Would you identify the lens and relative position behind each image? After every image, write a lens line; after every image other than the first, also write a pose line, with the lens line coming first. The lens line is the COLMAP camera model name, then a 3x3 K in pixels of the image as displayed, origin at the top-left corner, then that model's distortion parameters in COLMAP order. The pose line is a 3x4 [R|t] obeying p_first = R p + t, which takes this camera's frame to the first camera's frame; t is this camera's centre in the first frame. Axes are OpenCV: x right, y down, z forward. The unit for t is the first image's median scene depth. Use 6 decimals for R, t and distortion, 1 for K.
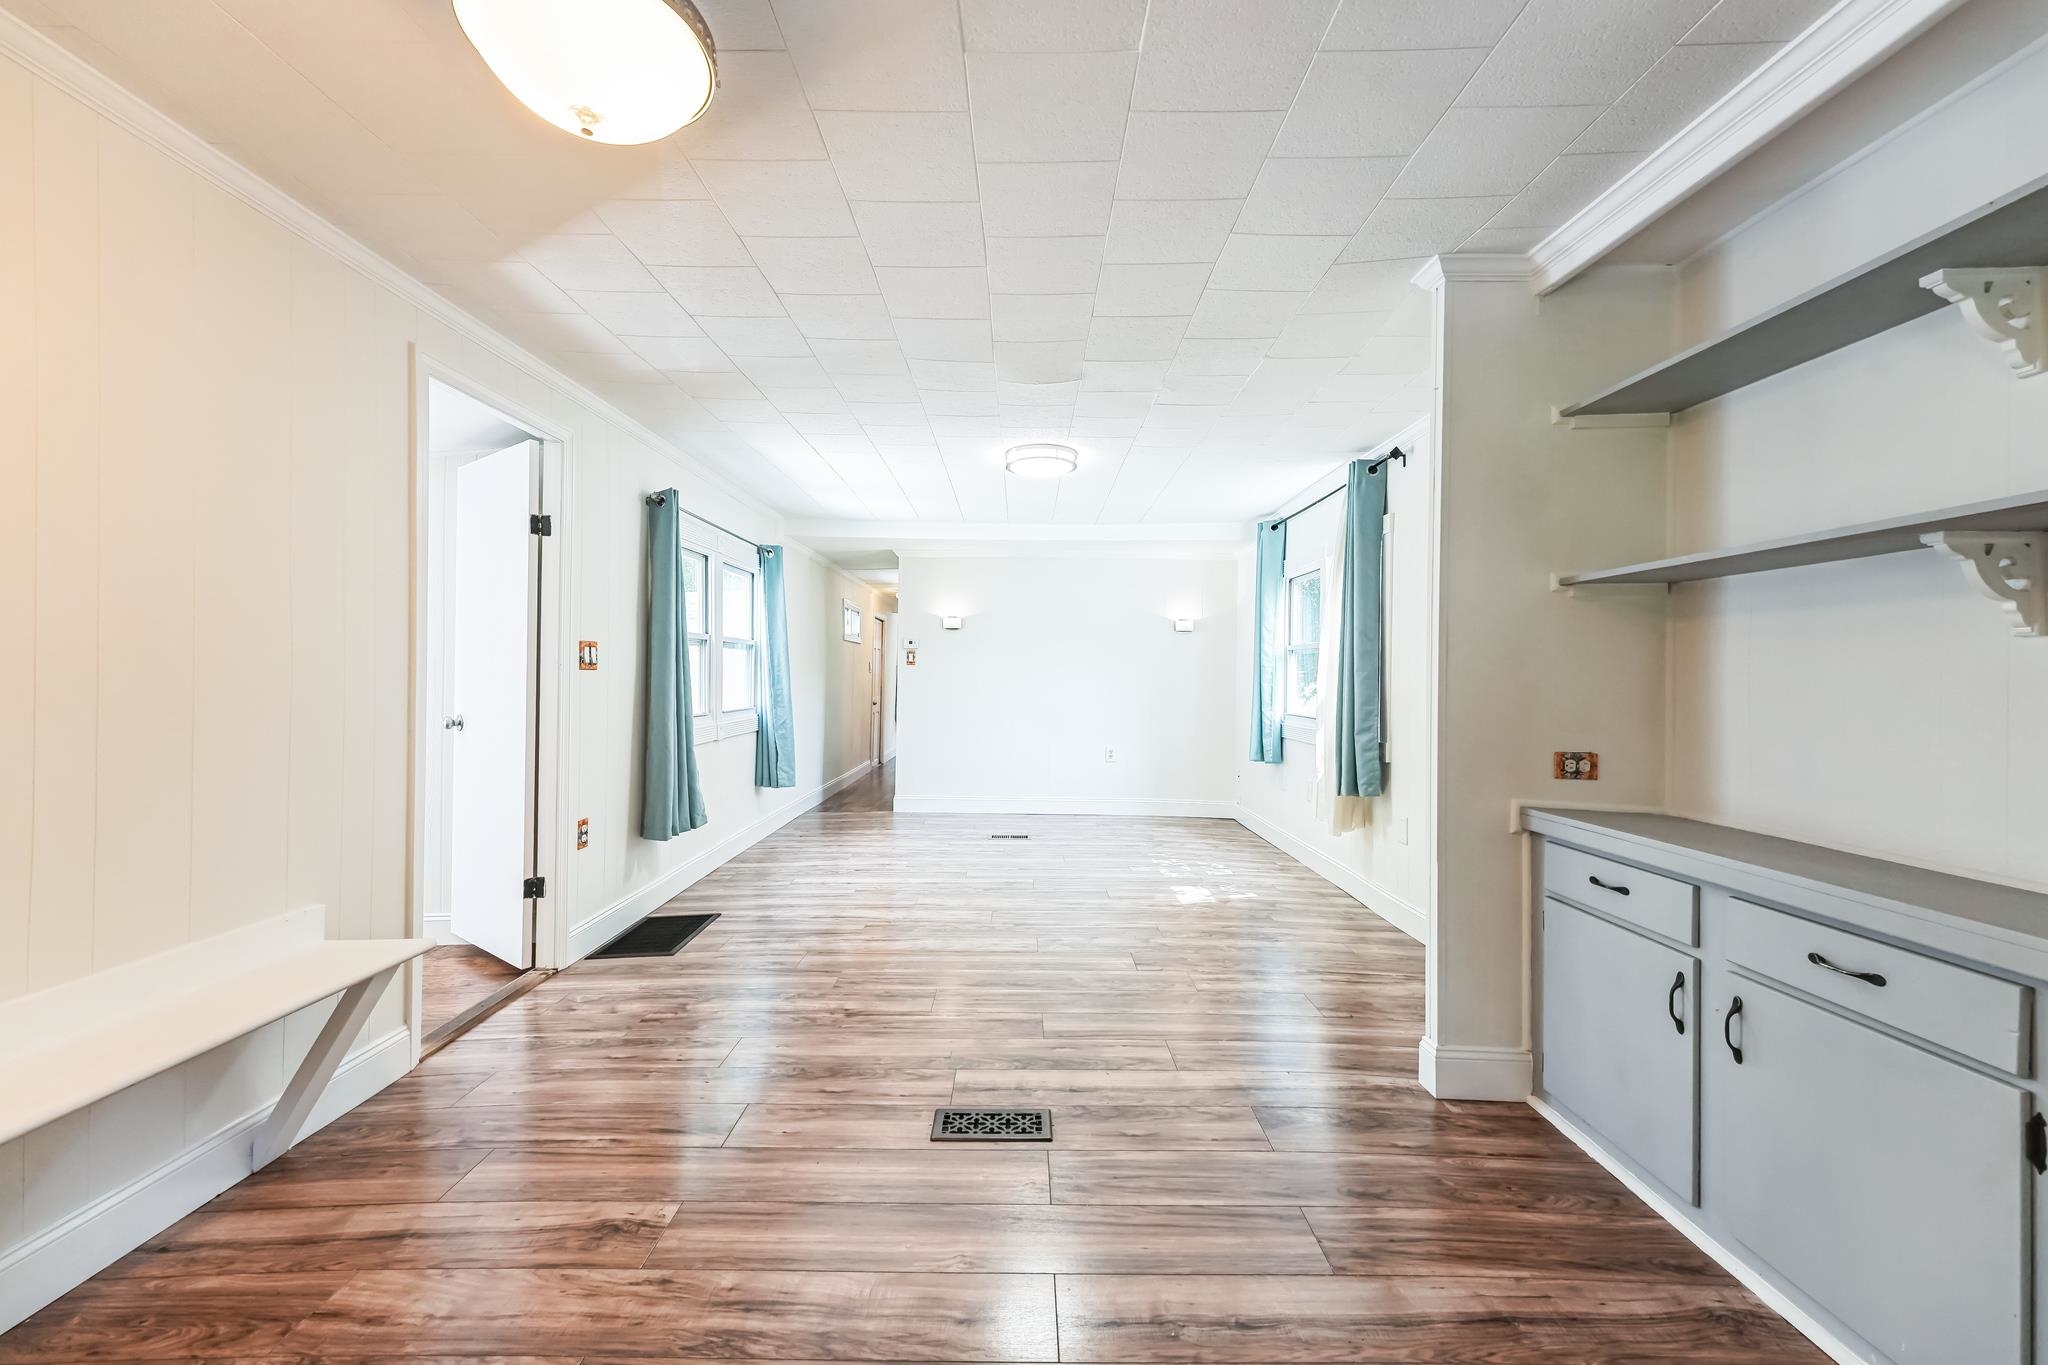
lens RADIAL K [[829.5, 0, 1016.9], [0, 829.5, 670.2], [0, 0, 1]] dist [0.009748, -0.004283]
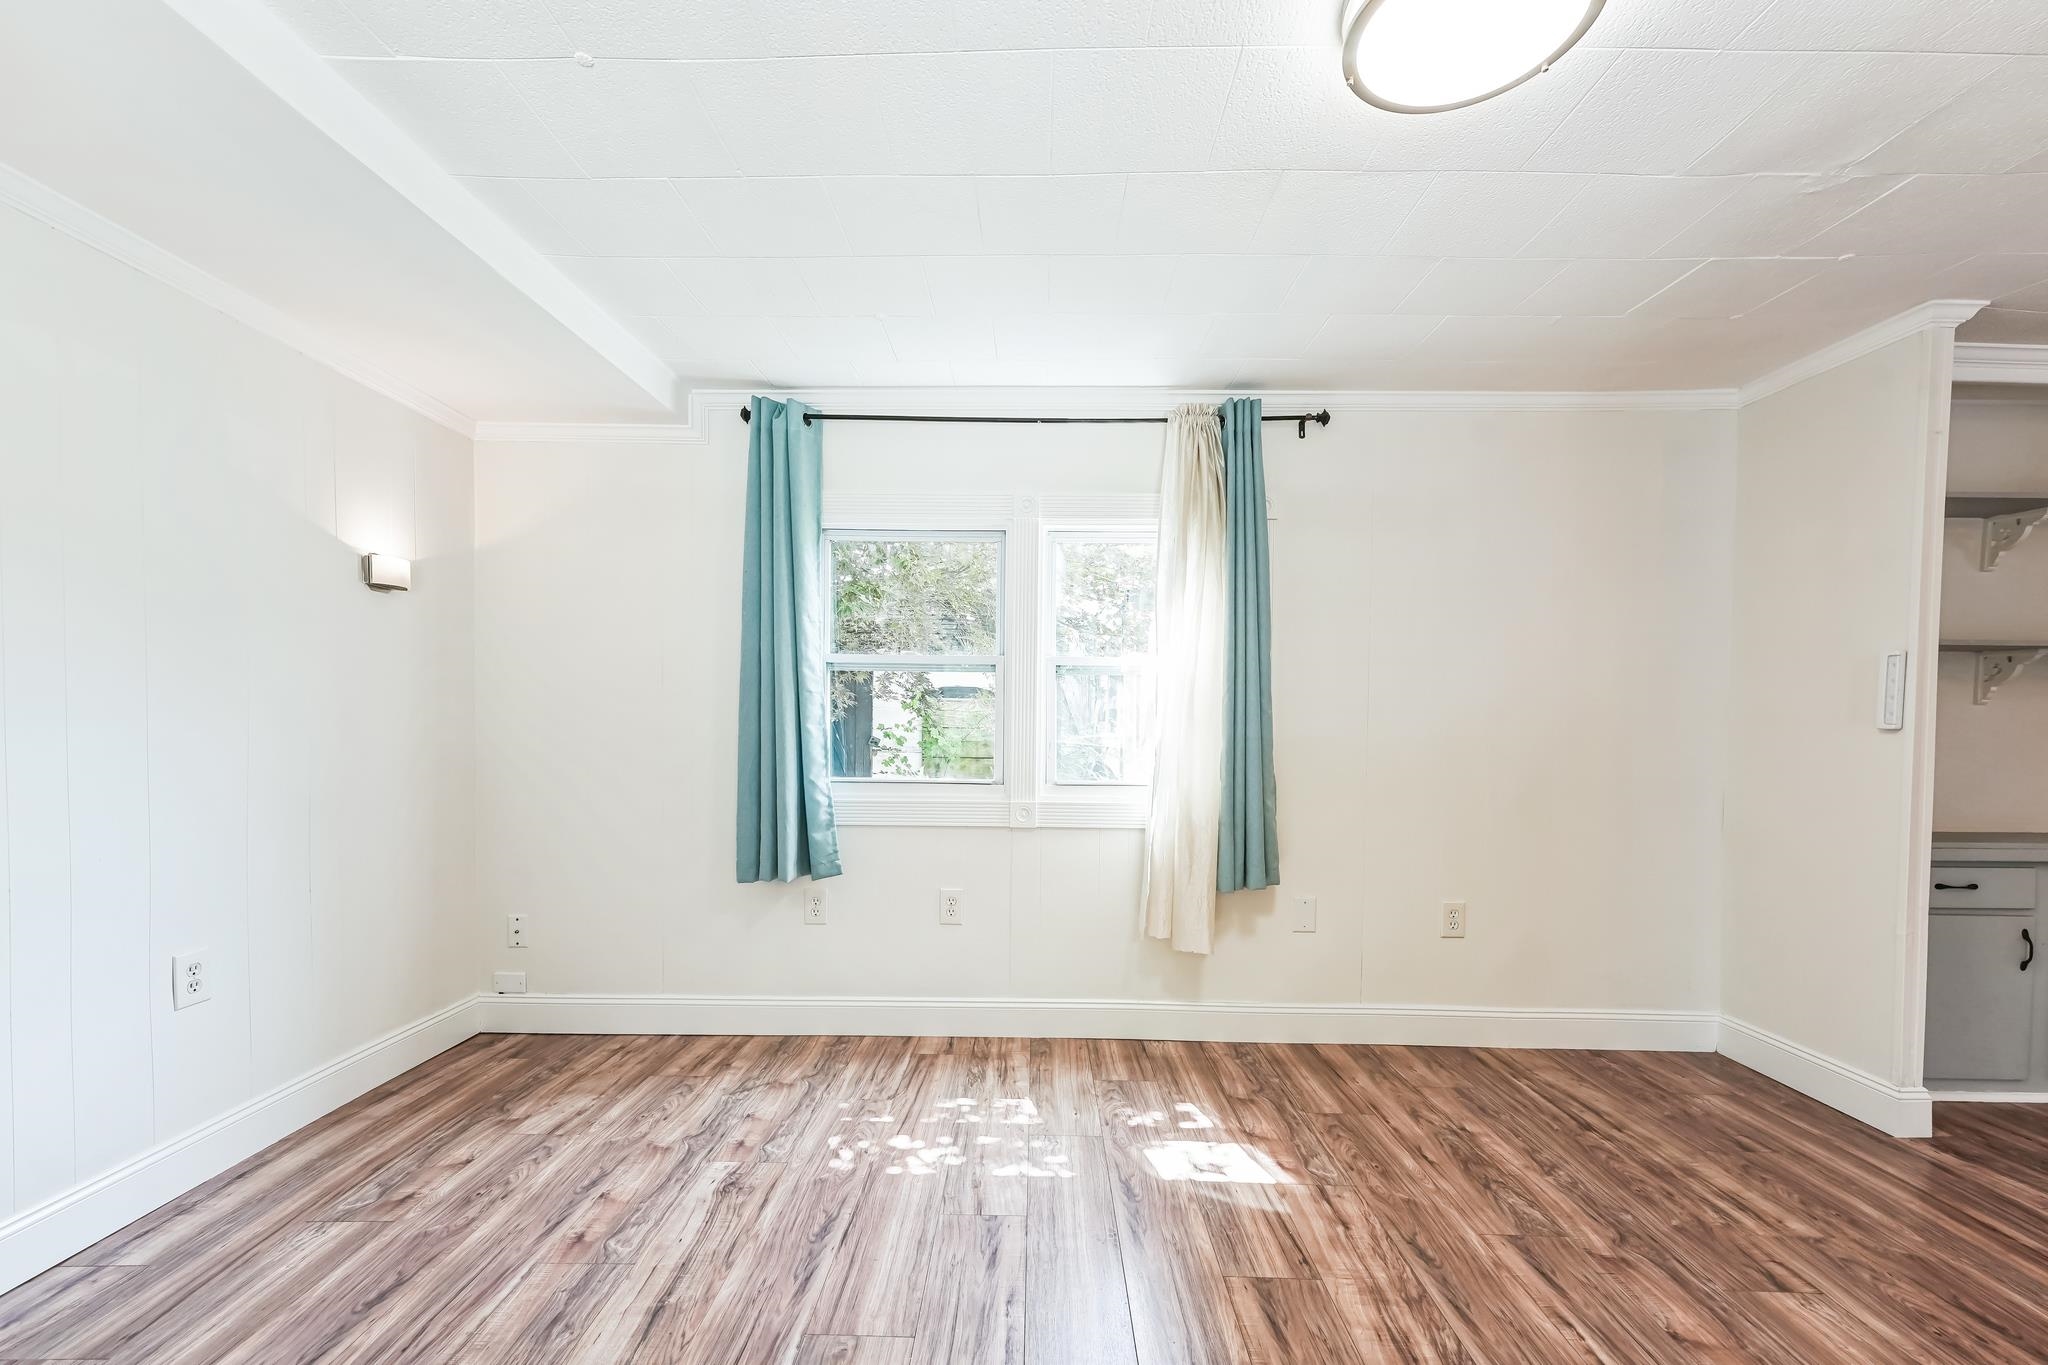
lens RADIAL K [[872.9, 0, 1024.0], [0, 872.9, 682.5], [0, 0, 1]] dist [0.002121, 0.000139]
pose [[0.005135, 0.022701, 0.999729, -0.437921], [-0.015209, 0.999628, -0.022621, 0.005761], [-0.999871, -0.015089, 0.005478, 1.615961]]
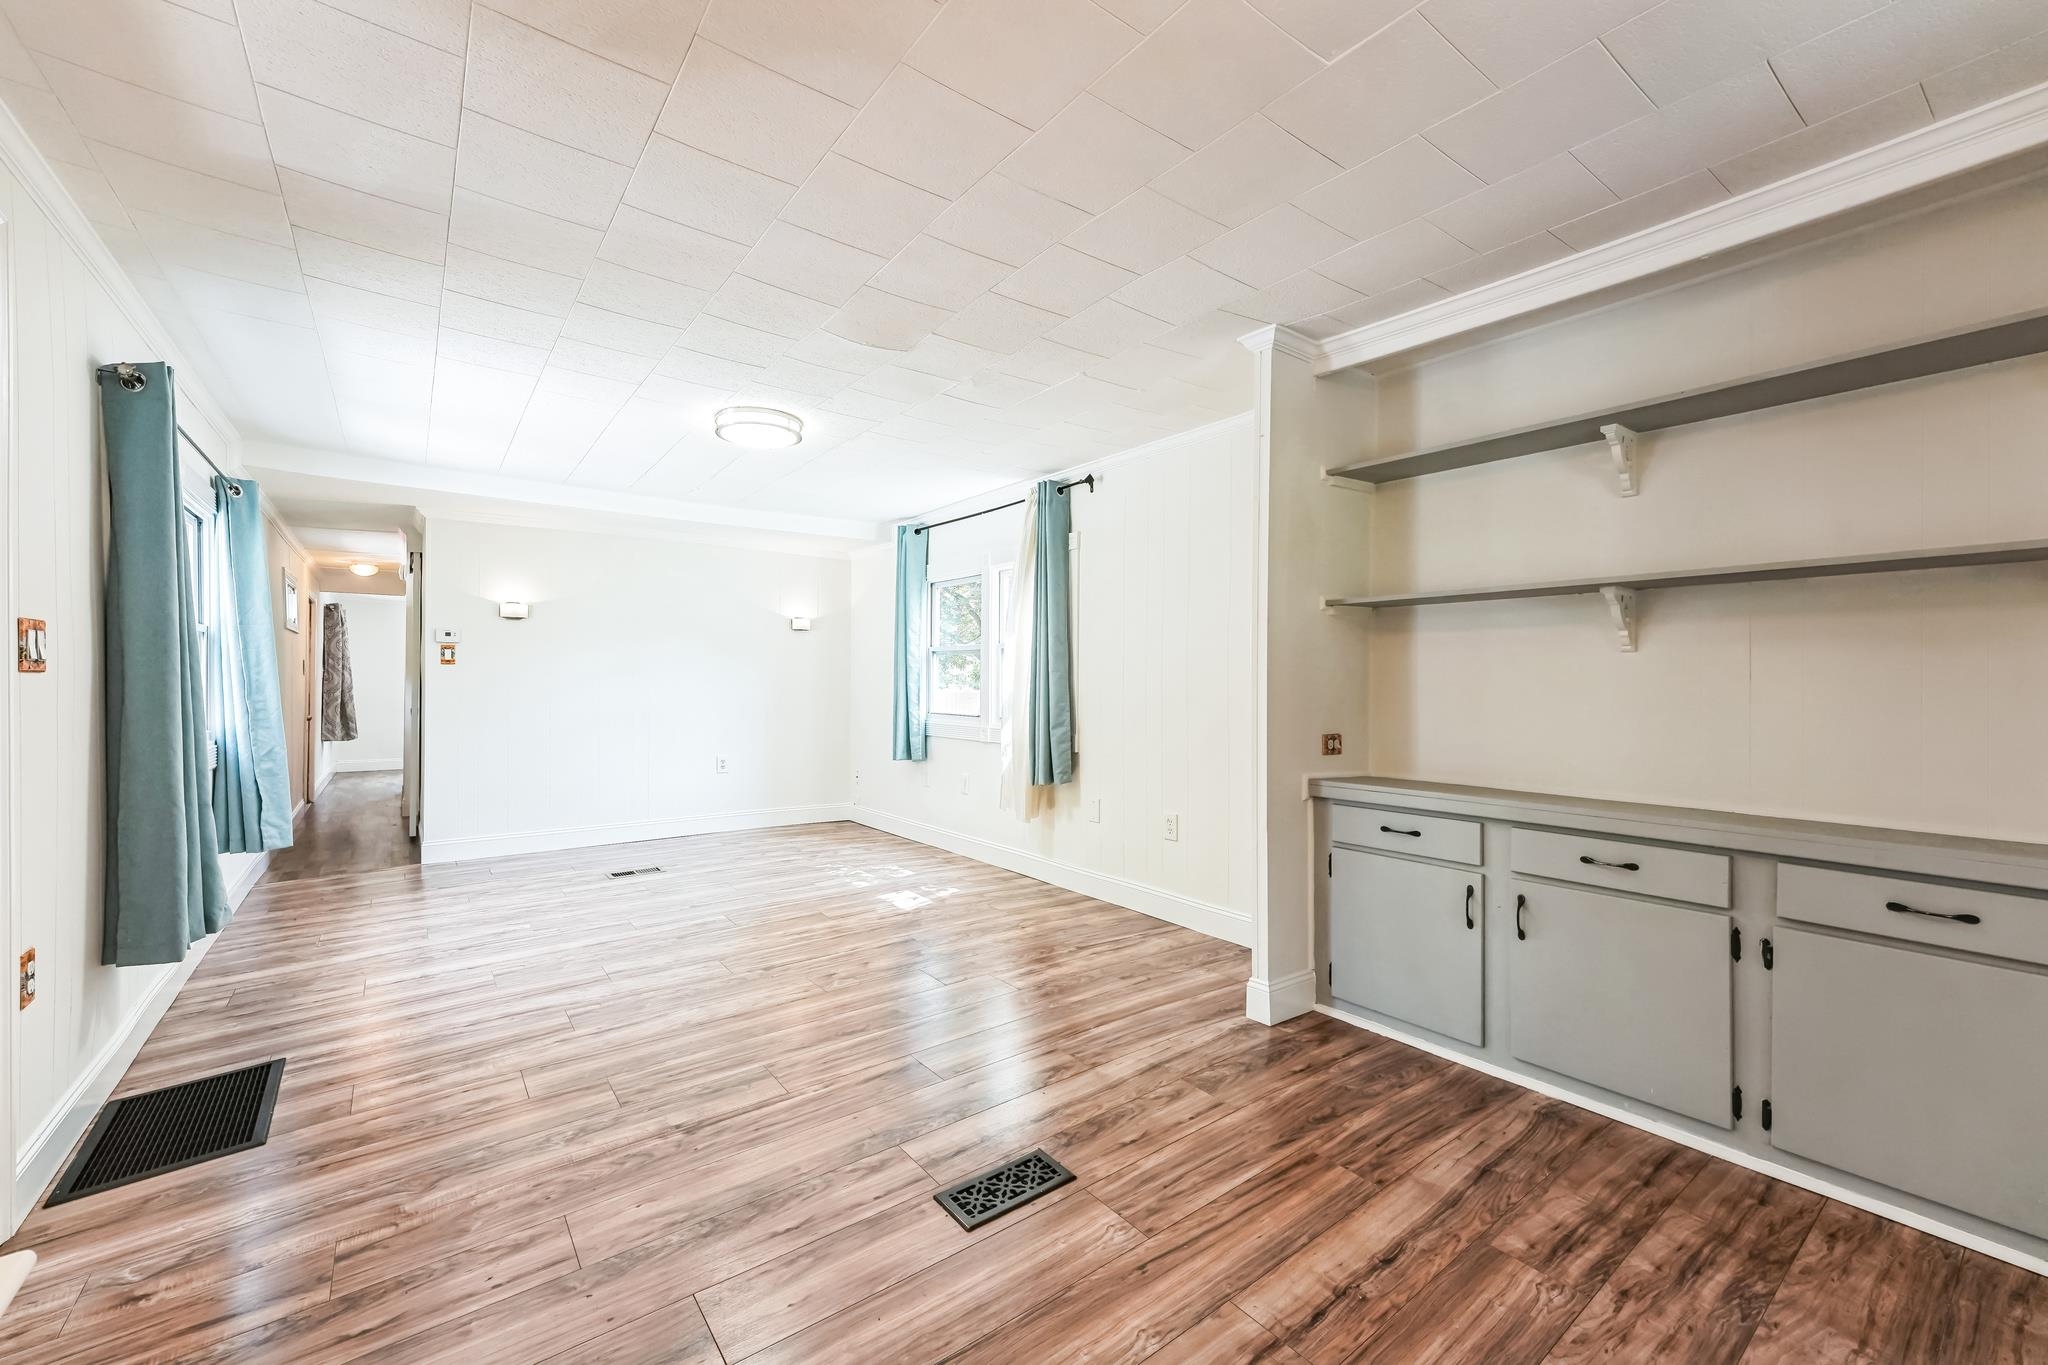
lens RADIAL K [[821.0, 0, 1026.4], [0, 821.0, 679.9], [0, 0, 1]] dist [0.013610, -0.004158]
pose [[0.791945, -0.008226, 0.610537, -0.385369], [0.000803, 0.999922, 0.012431, -0.002340], [-0.610592, -0.009354, 0.791890, 0.210820]]
